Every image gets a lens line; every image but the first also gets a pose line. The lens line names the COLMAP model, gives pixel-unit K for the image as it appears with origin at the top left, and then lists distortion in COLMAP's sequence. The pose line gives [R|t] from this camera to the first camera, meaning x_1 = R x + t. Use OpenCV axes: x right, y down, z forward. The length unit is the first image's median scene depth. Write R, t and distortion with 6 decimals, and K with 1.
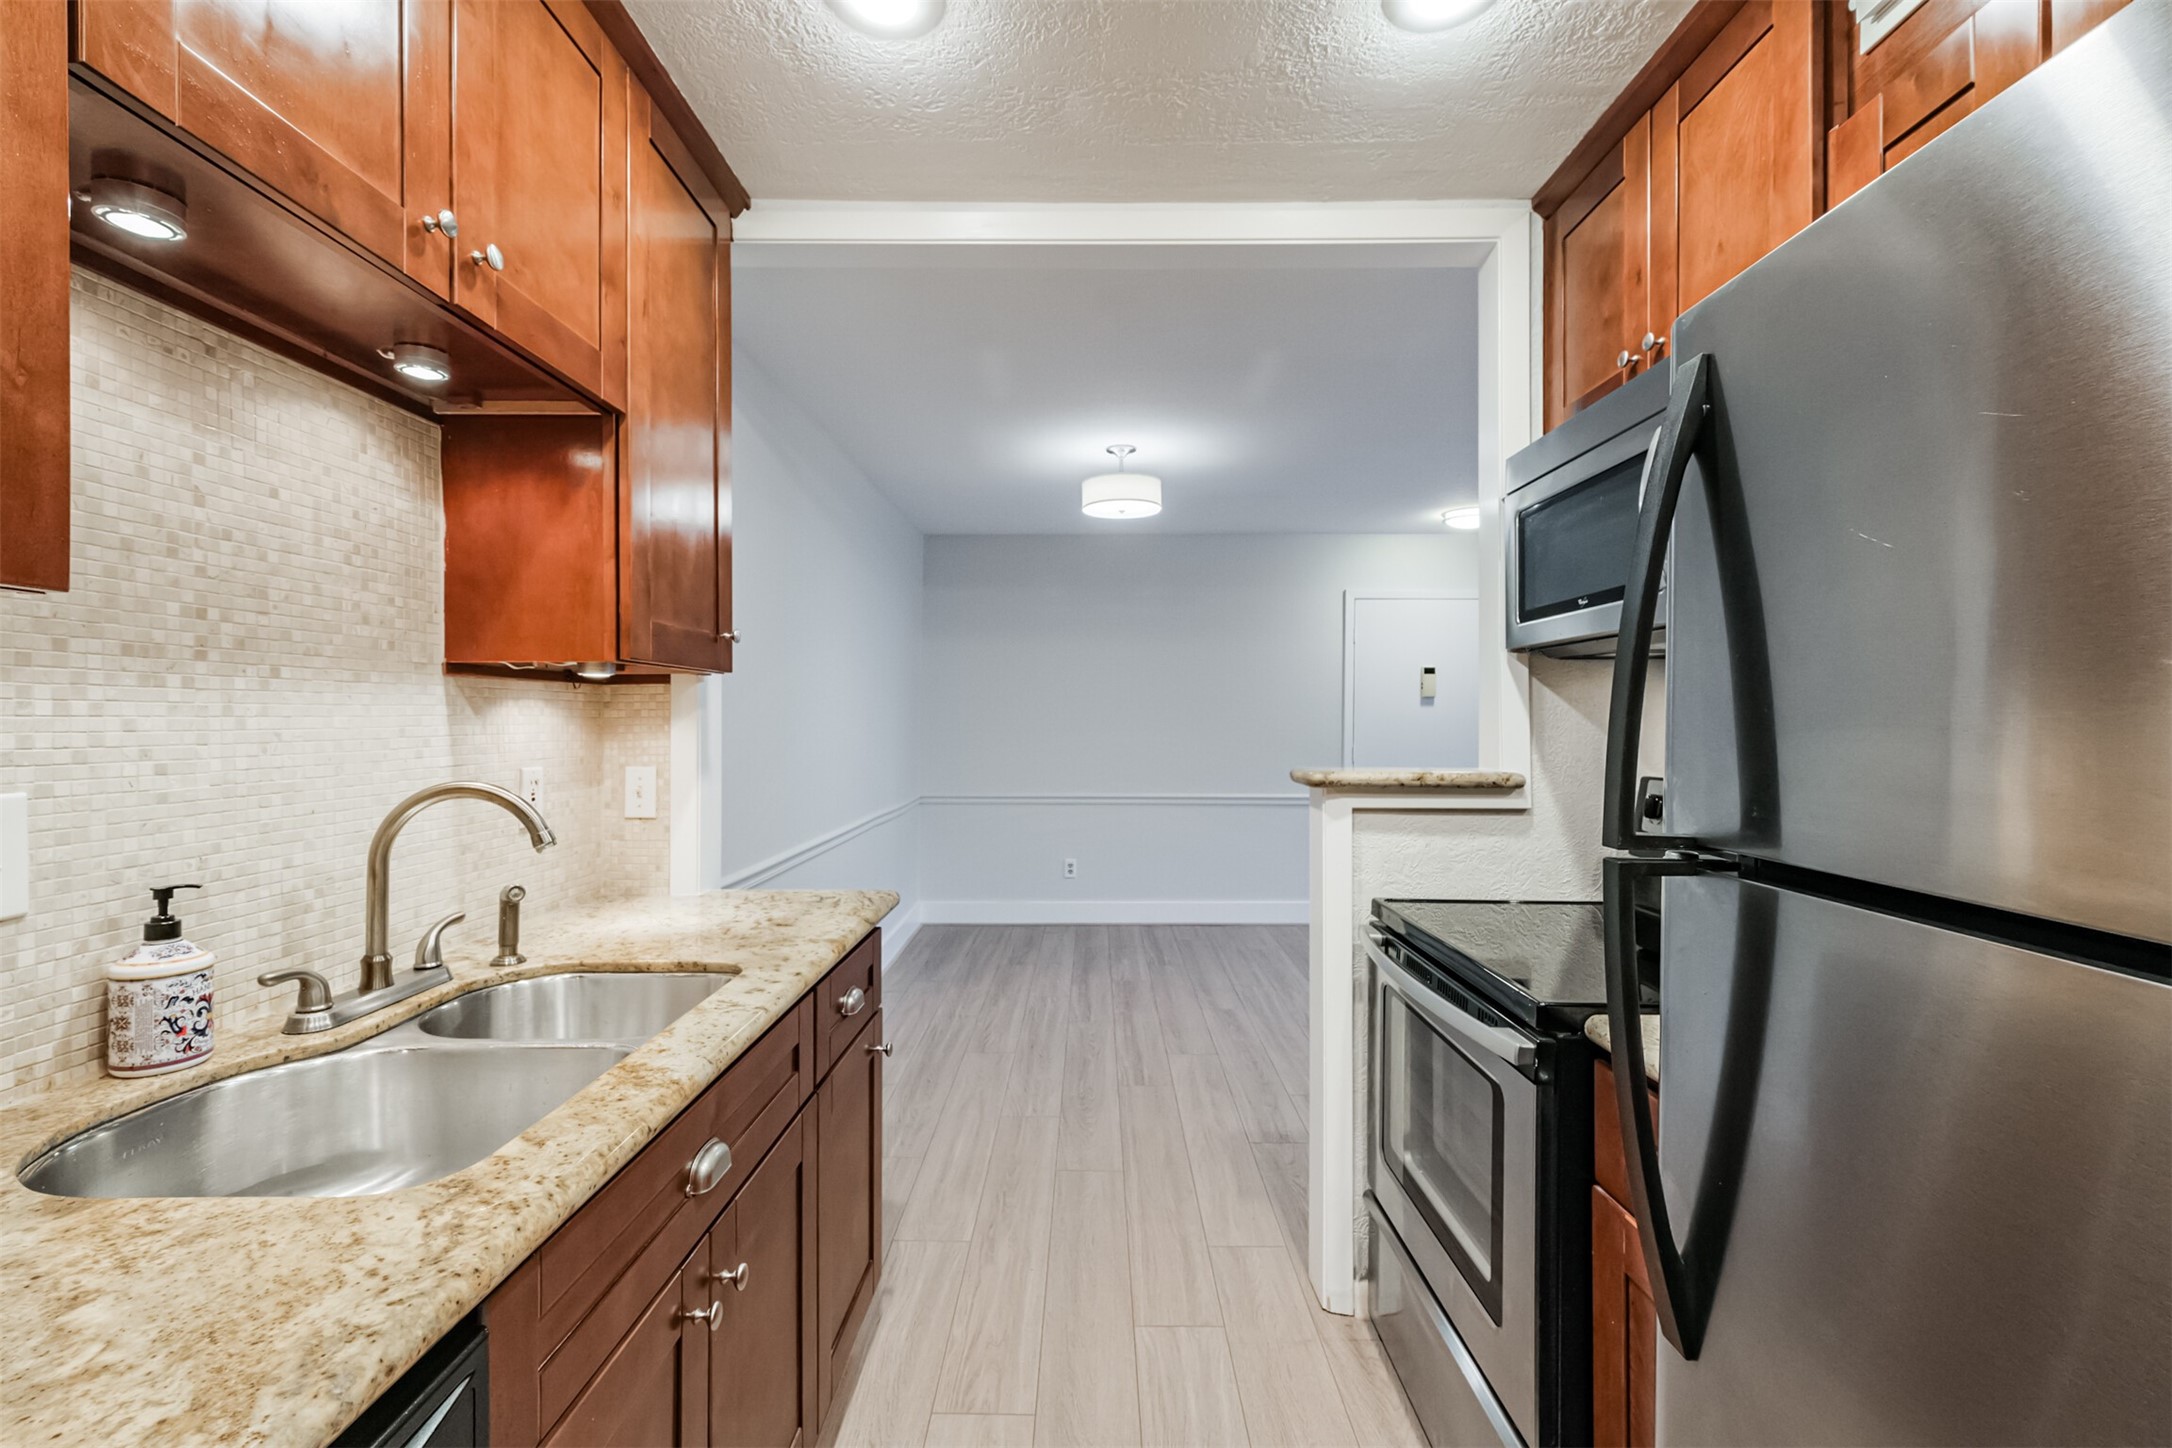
lens RADIAL K [[940.2, 0, 1079.0], [0, 940.2, 723.3], [0, 0, 1]] dist [0.003338, 0.000974]
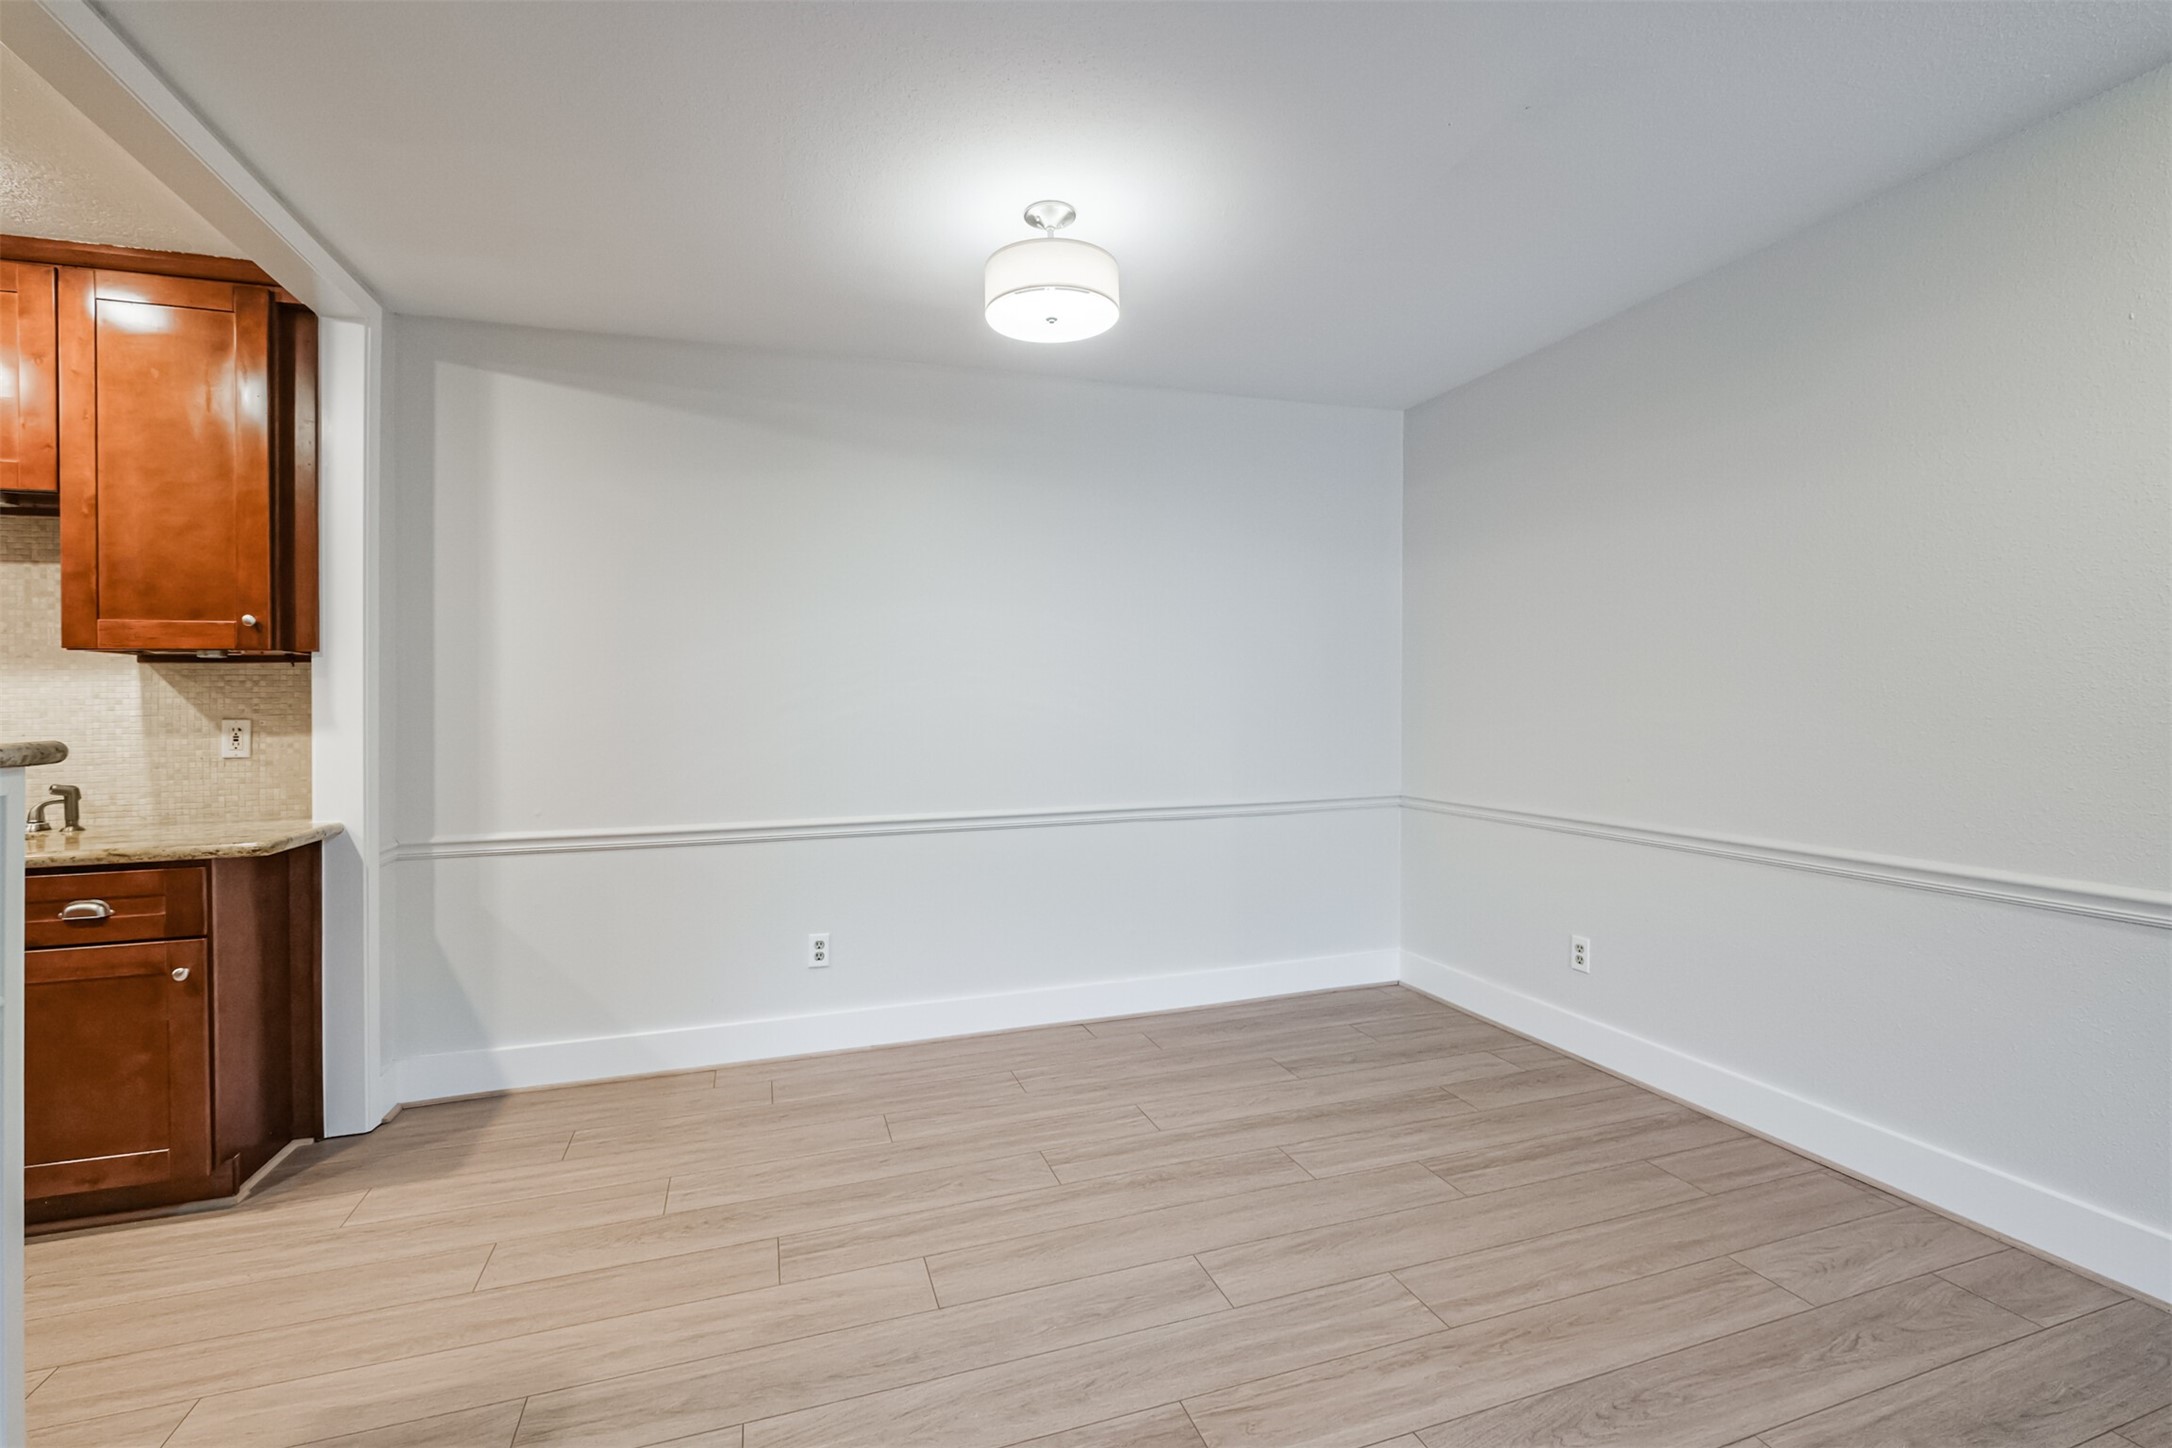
lens RADIAL K [[940.2, 0, 1080.5], [0, 940.2, 704.7], [0, 0, 1]] dist [0.003338, 0.000974]
pose [[0.323757, -0.008134, -0.946105, 2.037307], [0.006161, 0.999960, -0.006488, 0.062166], [0.946120, -0.003728, 0.323794, 2.759410]]
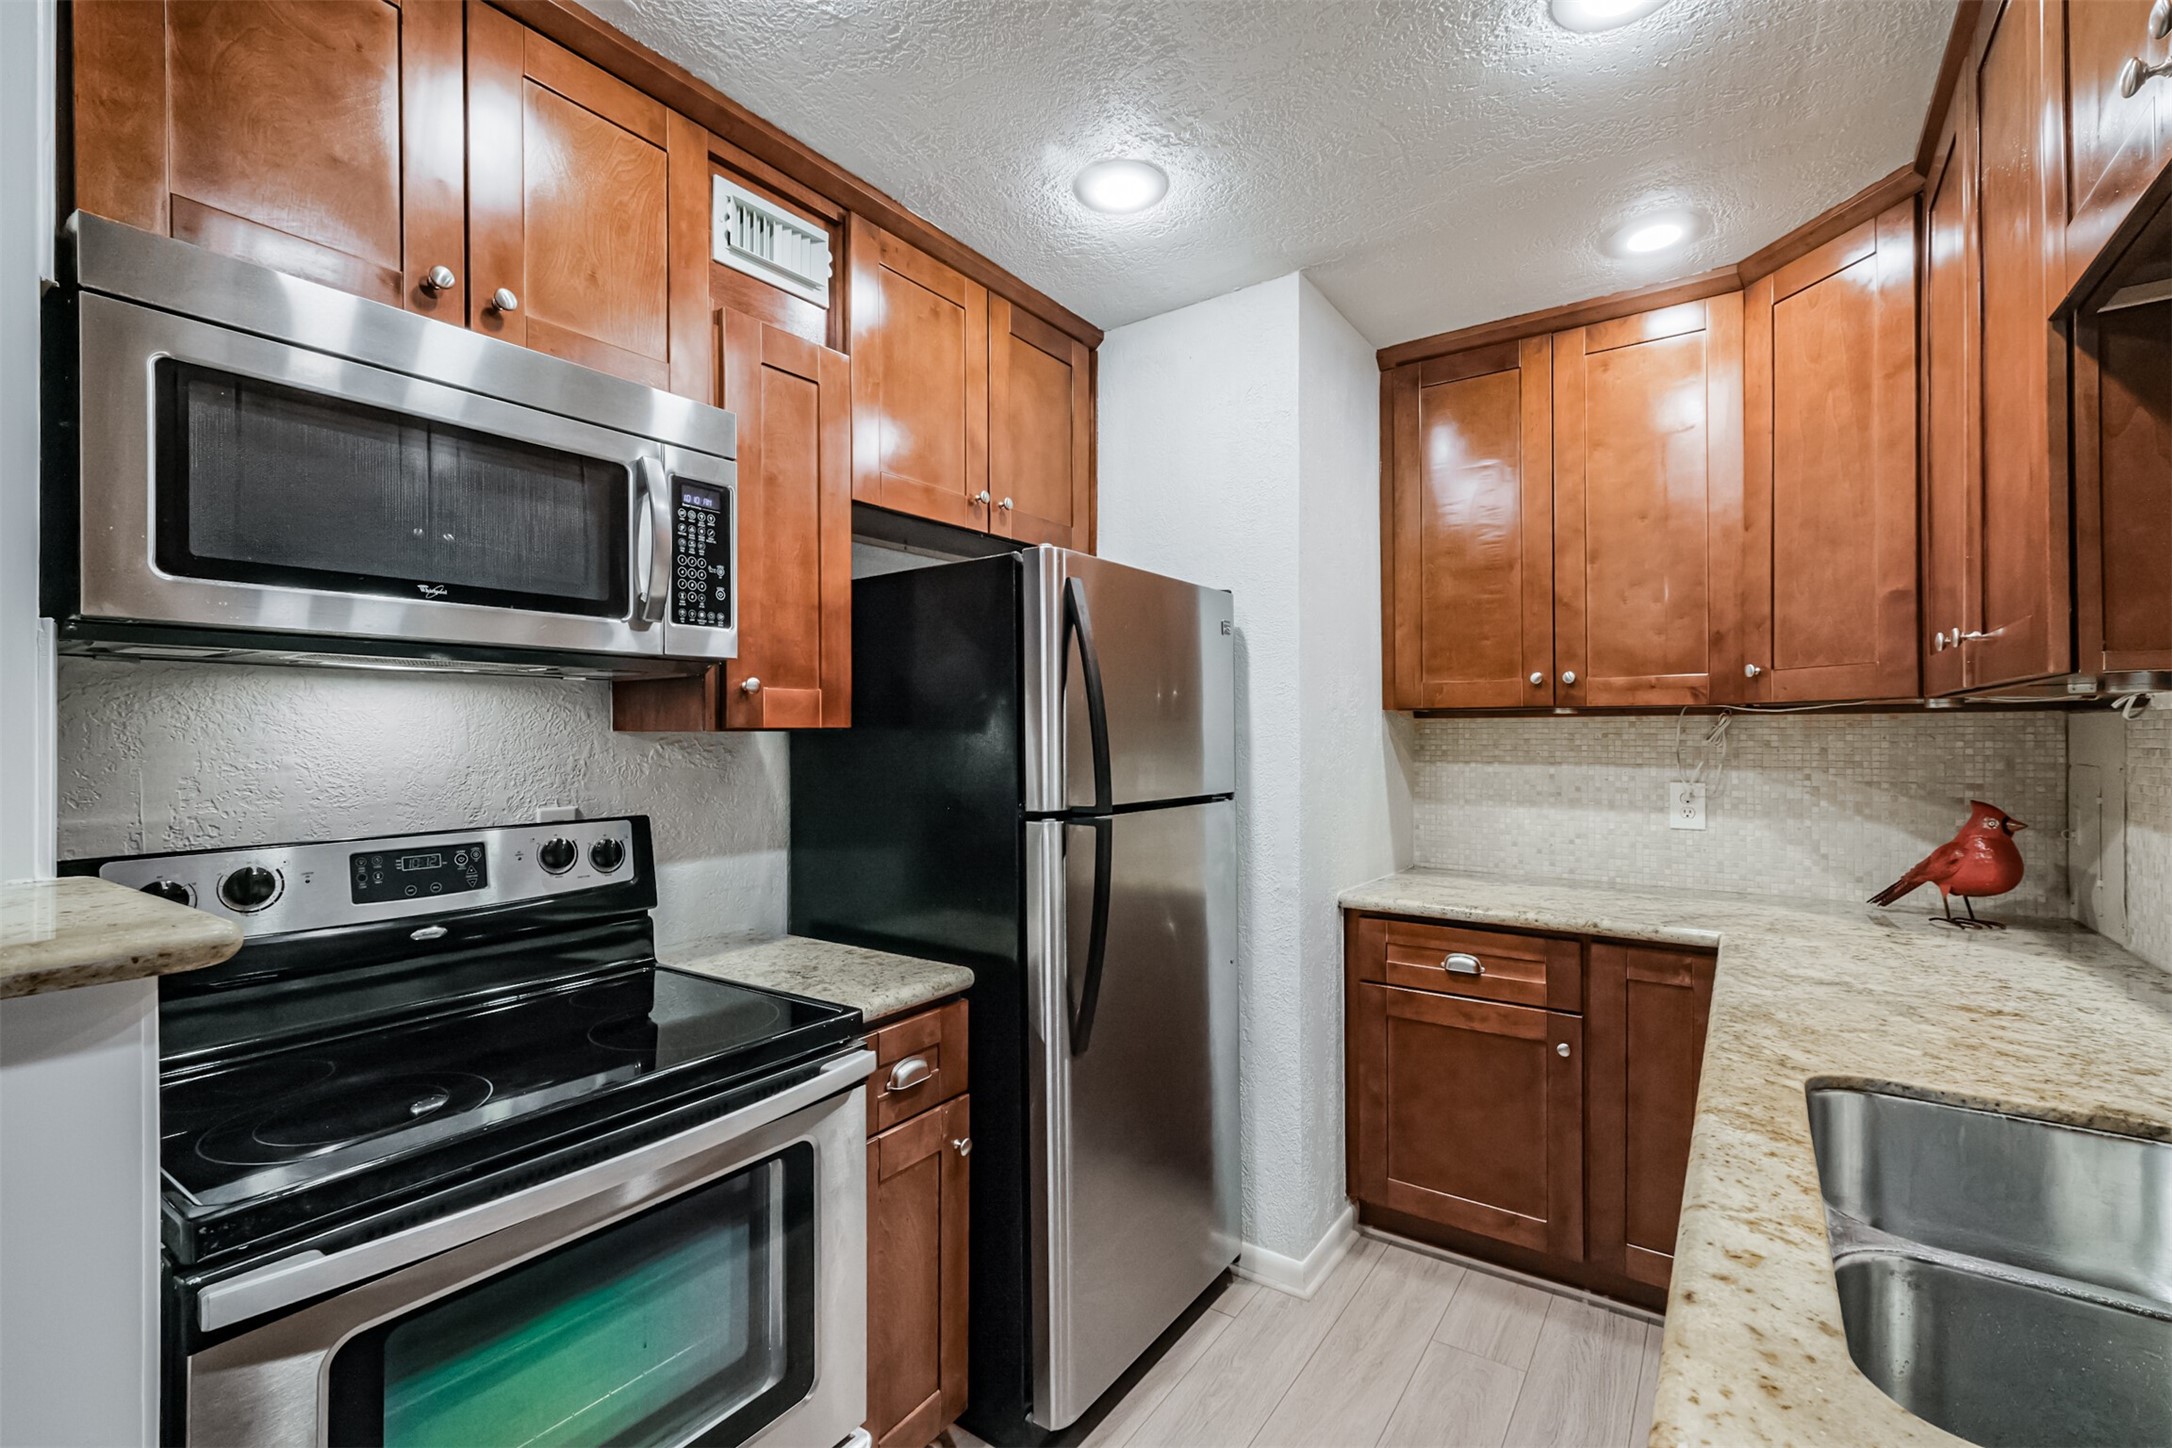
lens RADIAL K [[940.2, 0, 1080.2], [0, 940.2, 726.8], [0, 0, 1]] dist [0.003338, 0.000974]
pose [[-0.825717, 0.005246, 0.564060, -0.380452], [0.003801, 0.999986, -0.003736, -0.031746], [-0.564072, -0.000941, -0.825725, 1.906806]]
